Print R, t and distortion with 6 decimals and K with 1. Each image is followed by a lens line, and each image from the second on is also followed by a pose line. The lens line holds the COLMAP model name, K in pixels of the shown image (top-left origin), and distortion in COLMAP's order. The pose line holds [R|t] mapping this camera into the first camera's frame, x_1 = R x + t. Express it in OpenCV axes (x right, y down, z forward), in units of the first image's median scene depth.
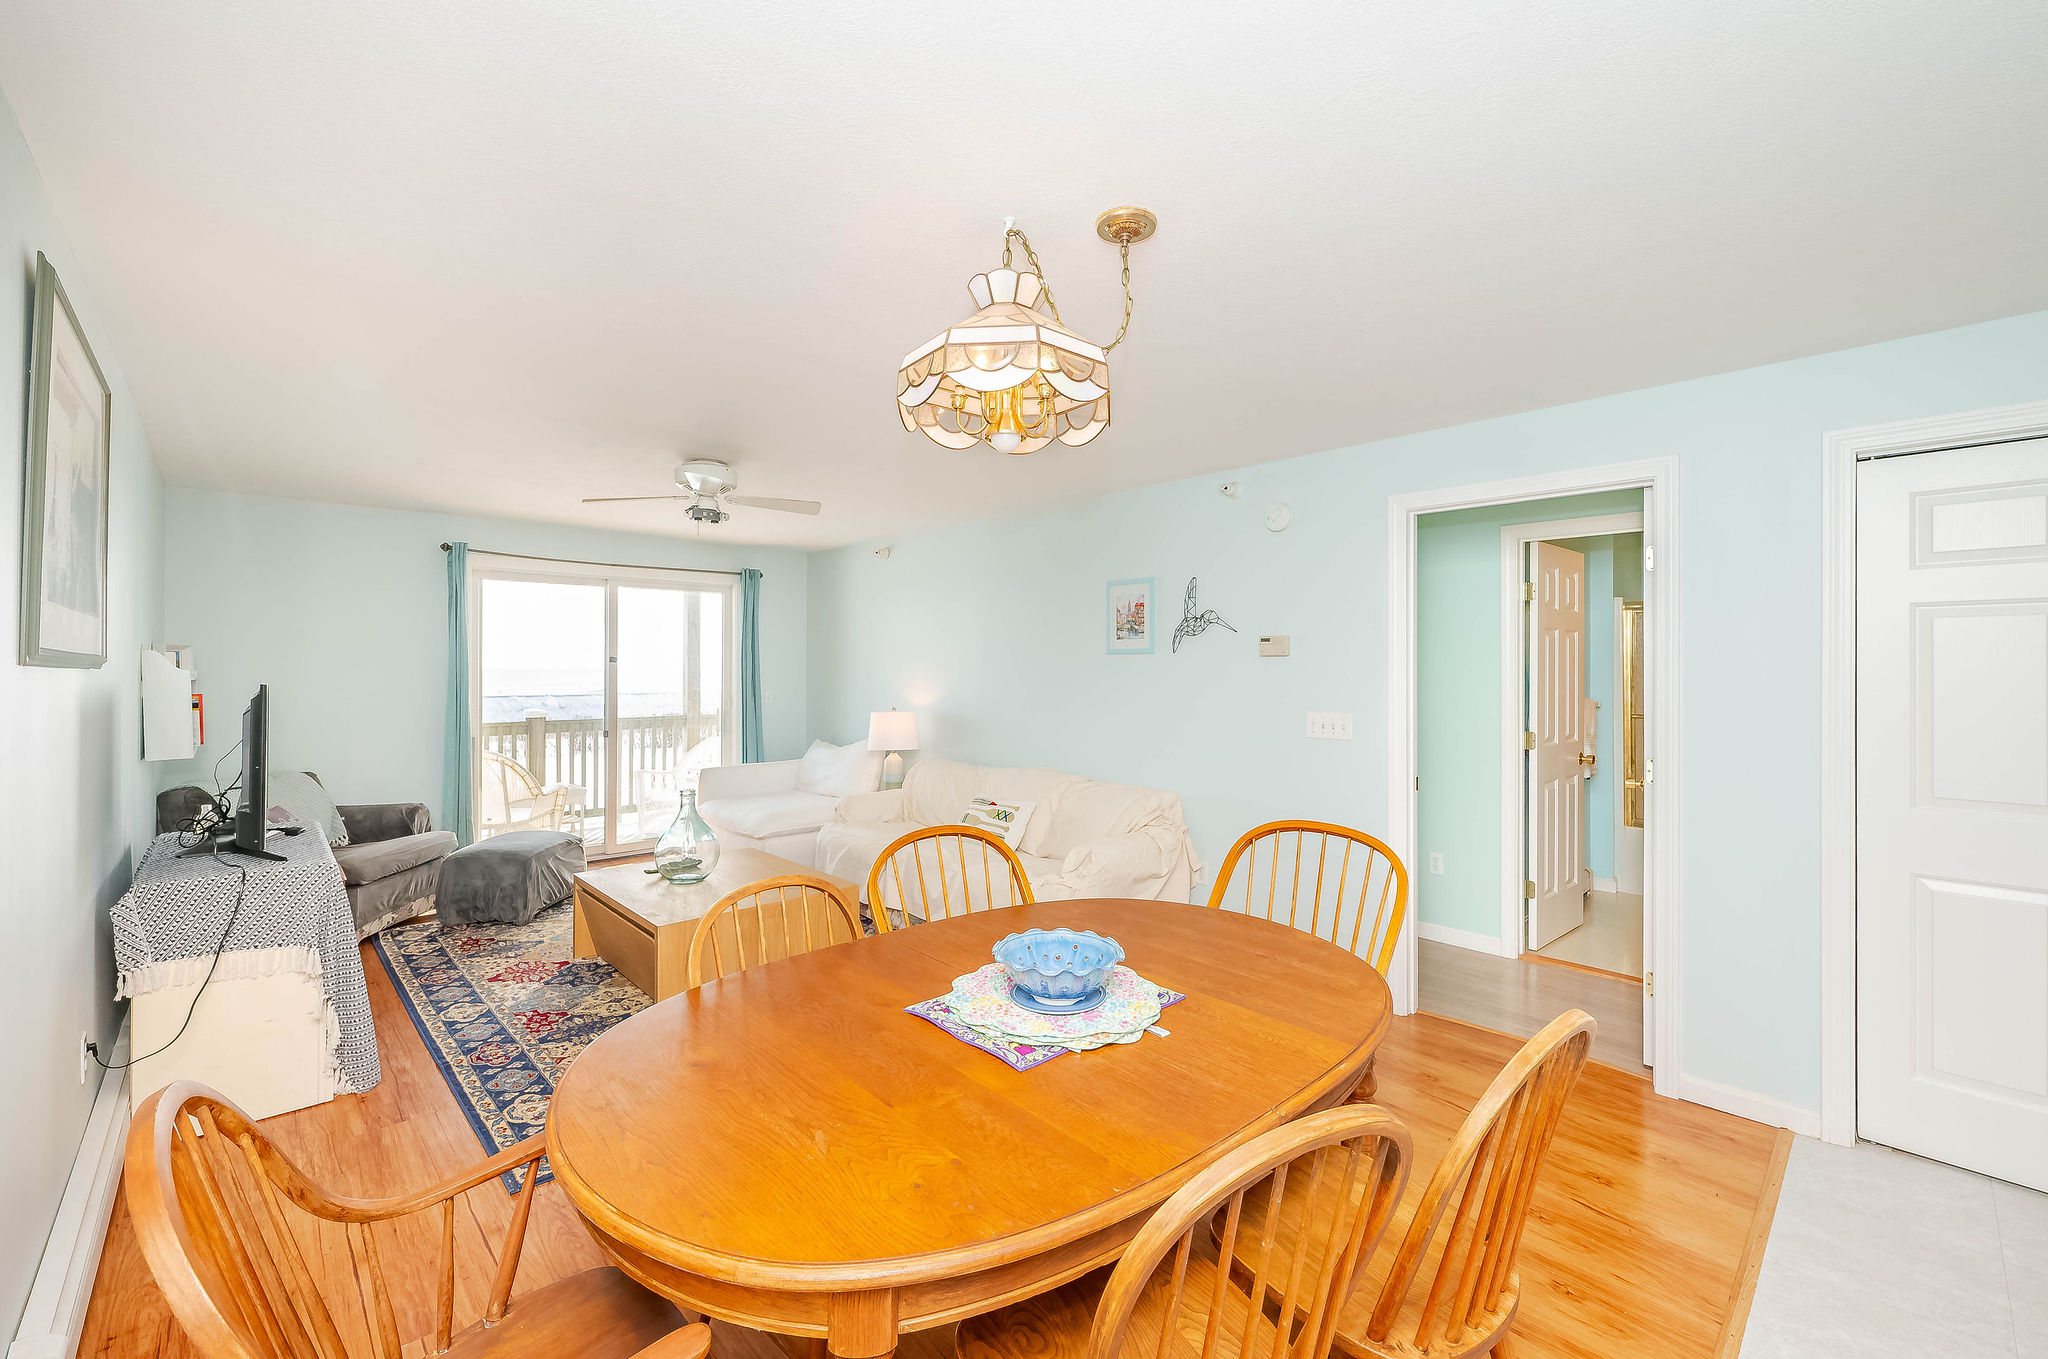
lens RADIAL K [[832.3, 0, 1025.0], [0, 832.3, 665.7], [0, 0, 1]] dist [-0.003696, 0.000034]
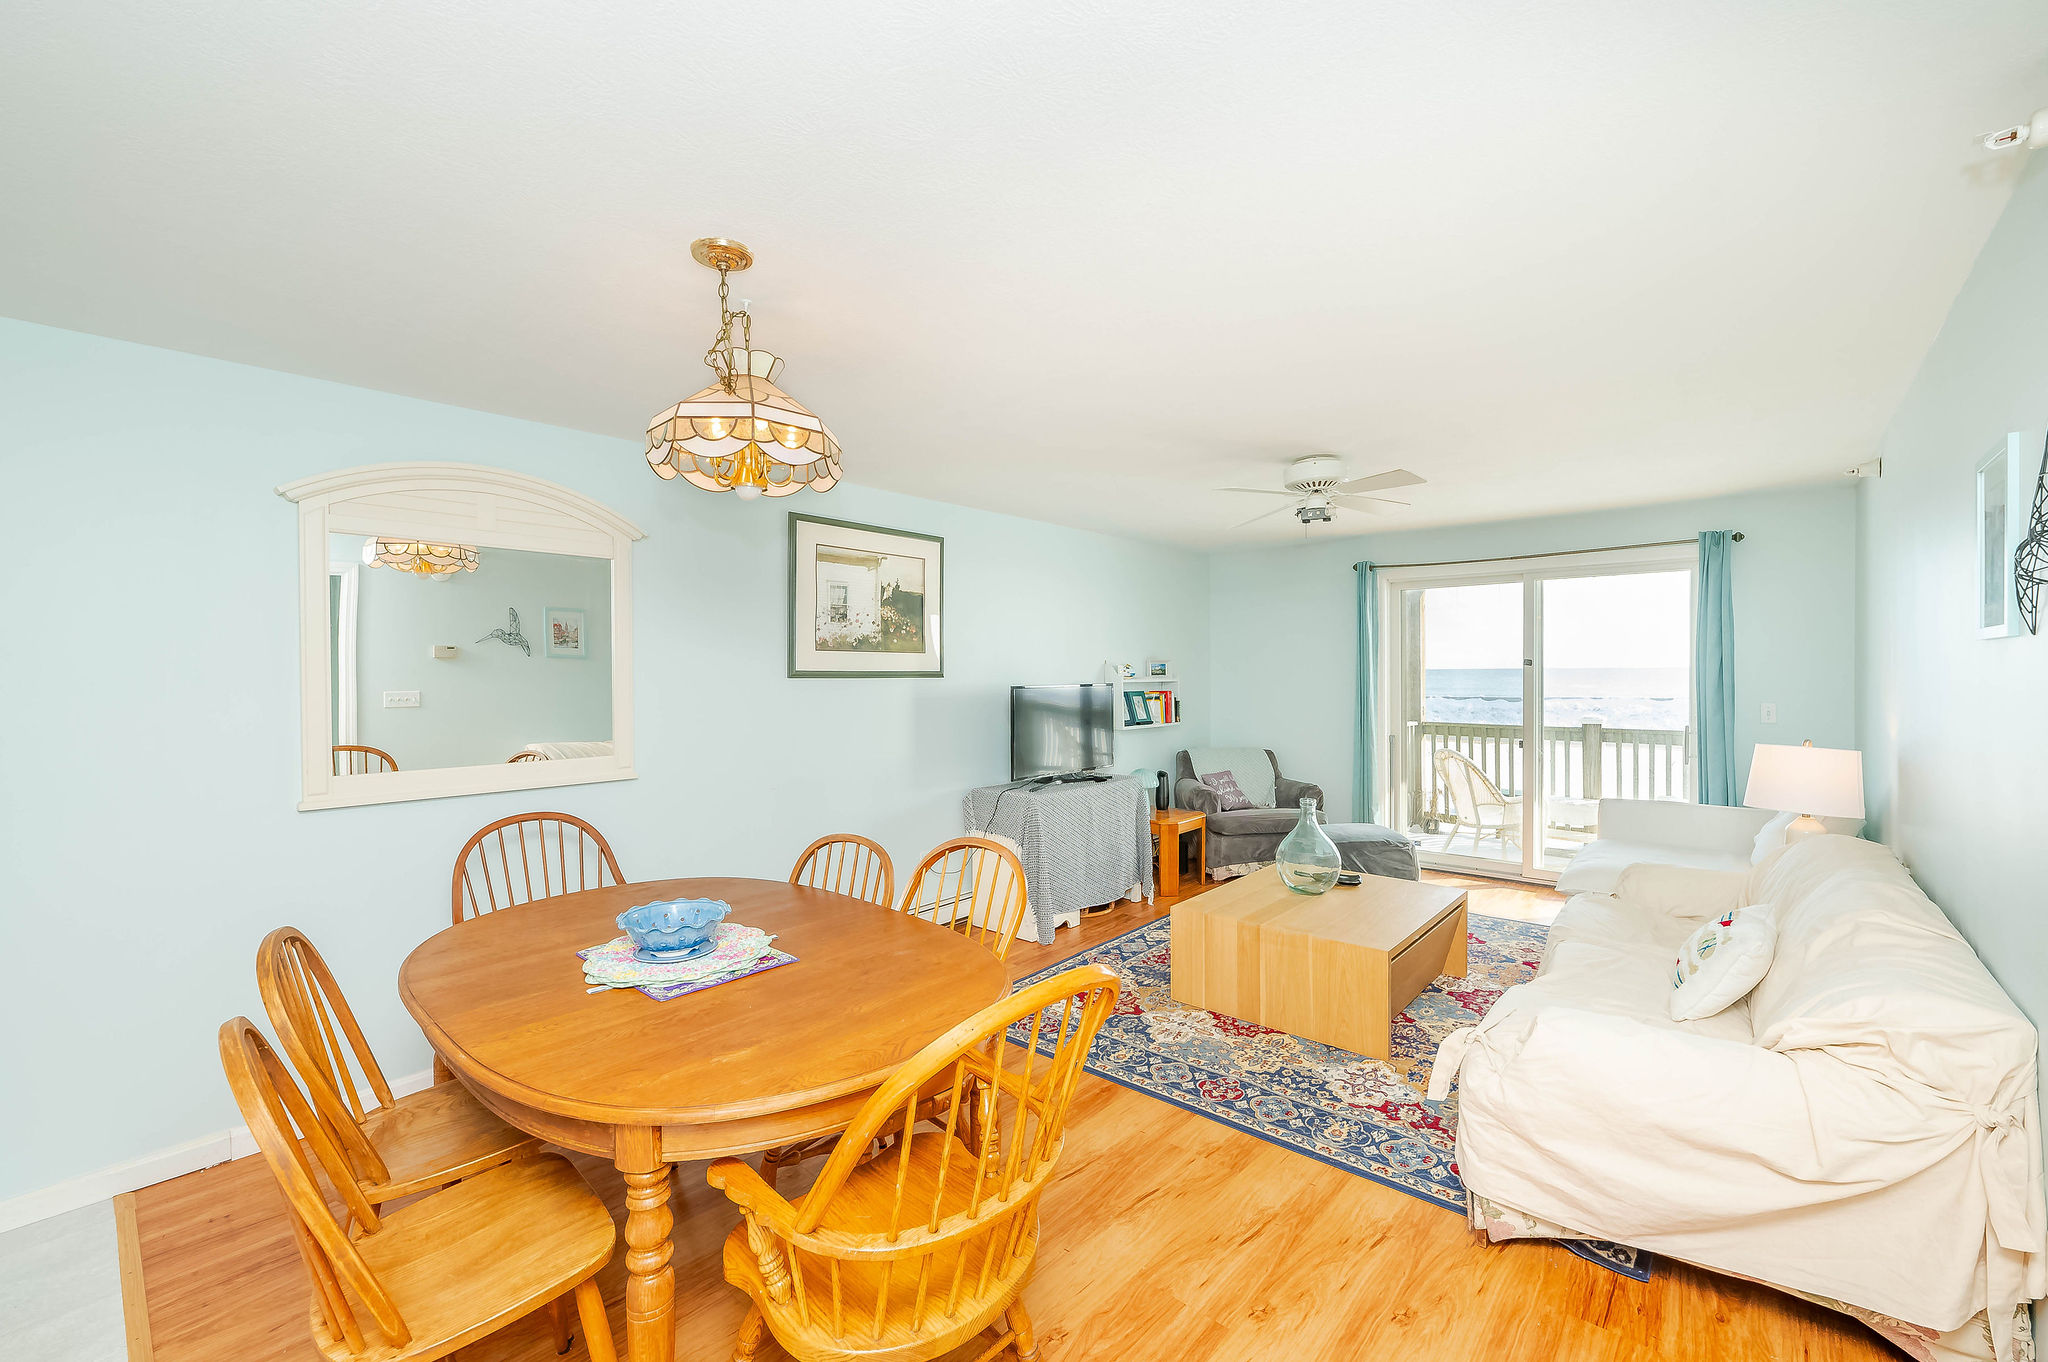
lens RADIAL K [[832.3, 0, 1025.5], [0, 832.3, 677.6], [0, 0, 1]] dist [-0.003696, 0.000034]
pose [[0.089235, 0.006366, -0.995990, 0.477399], [0.010757, 0.999915, 0.007355, -0.004520], [0.995952, -0.011370, 0.089159, 0.512506]]
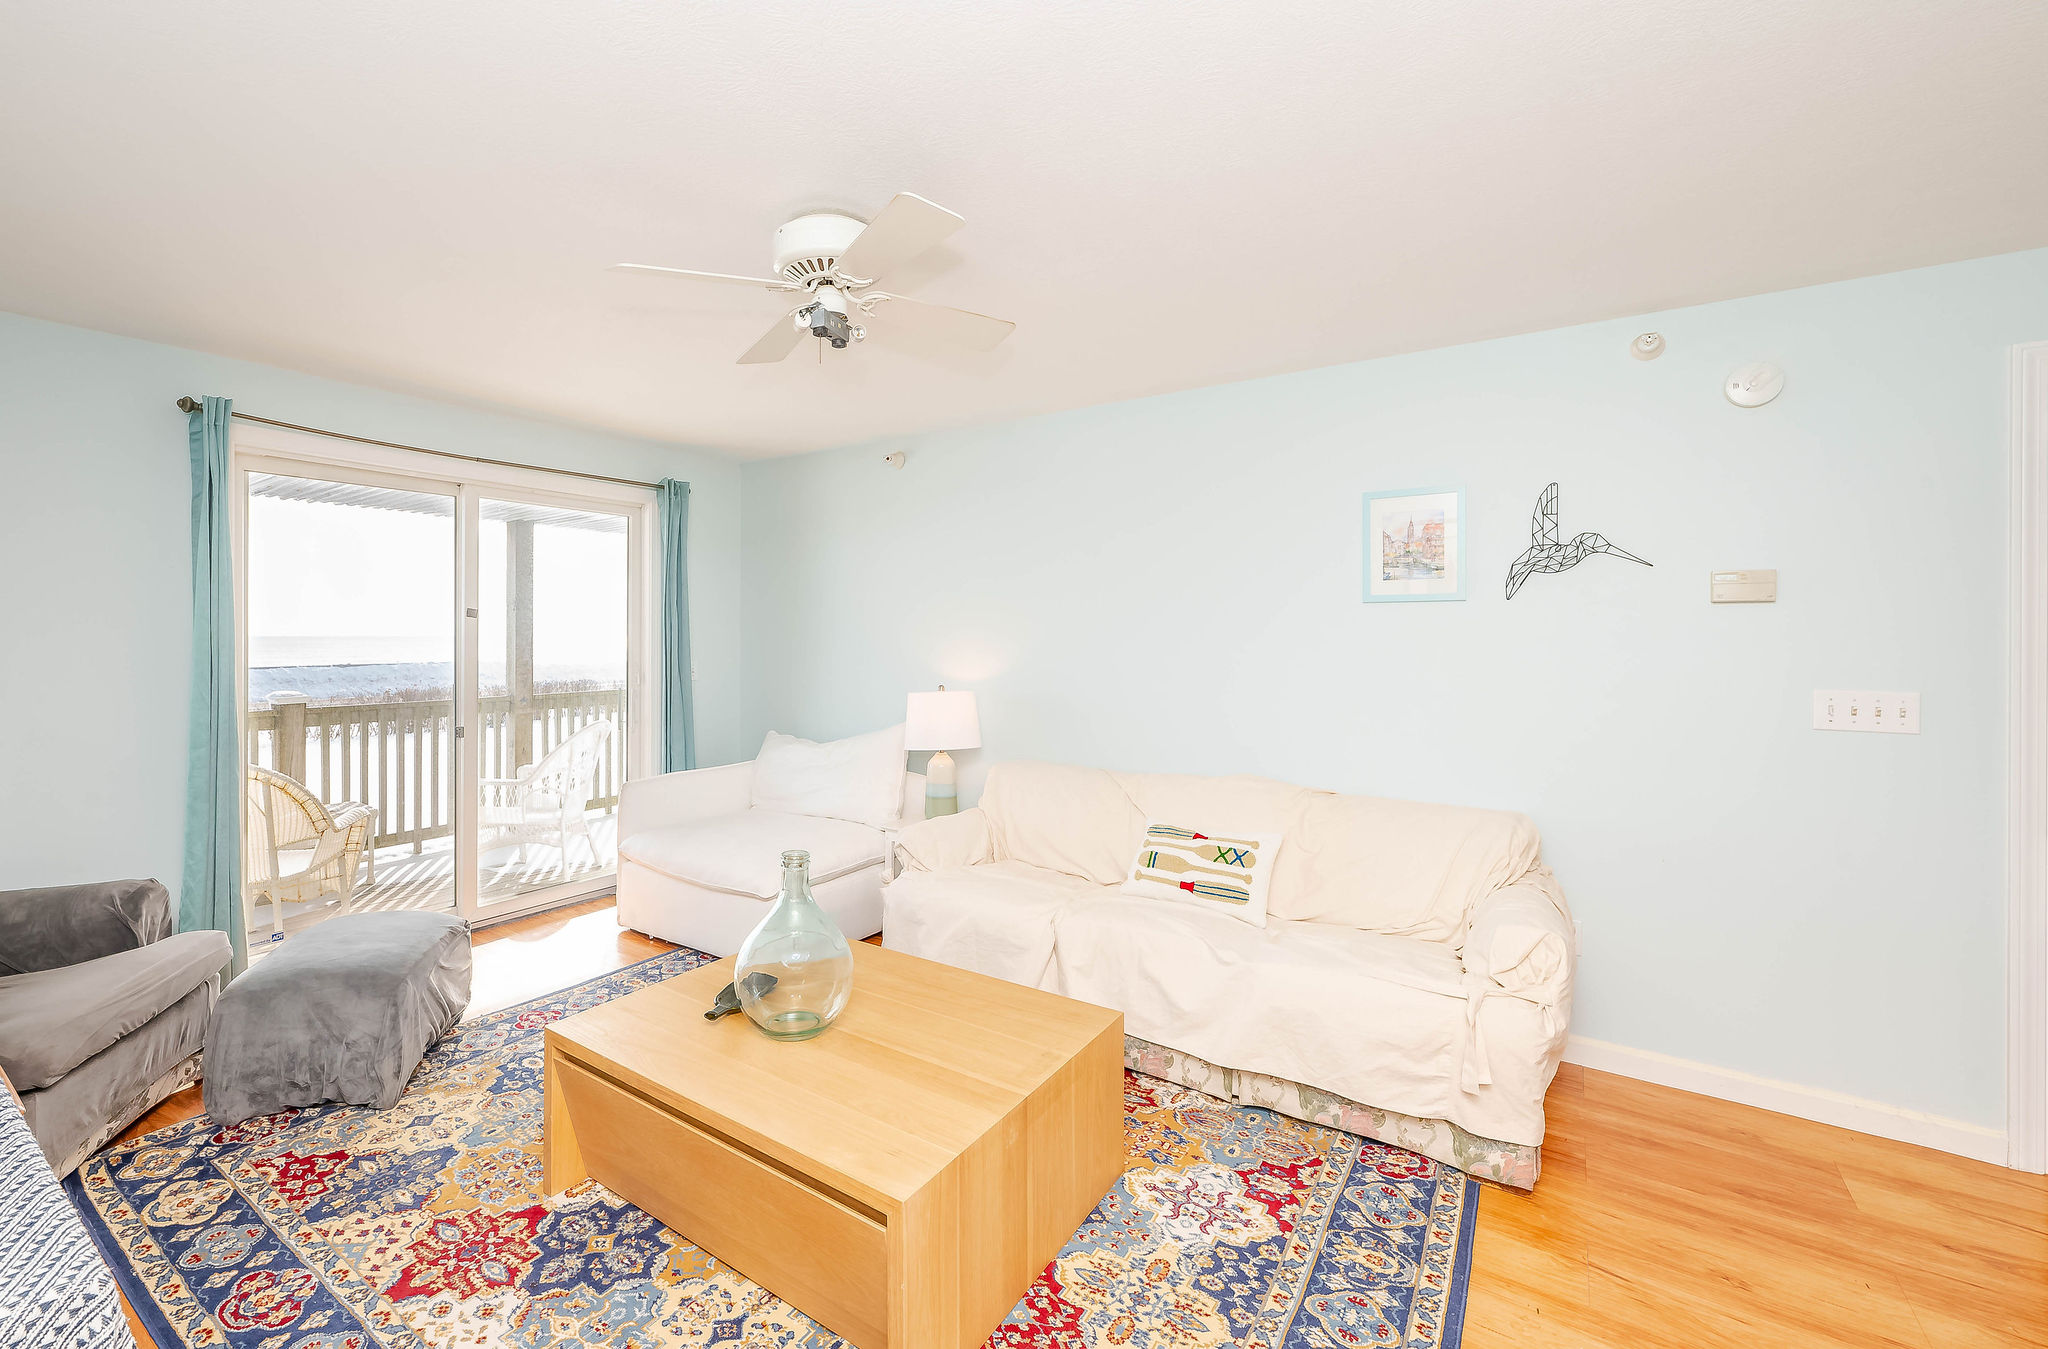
lens RADIAL K [[878.0, 0, 943.4], [0, 878.0, 623.0], [0, 0, 1]] dist [0.009400, -0.000560]
pose [[0.982979, 0.000960, 0.183717, -0.365872], [0.000431, 0.999972, -0.007534, 0.007705], [-0.183719, 0.007485, 0.982950, 0.384559]]
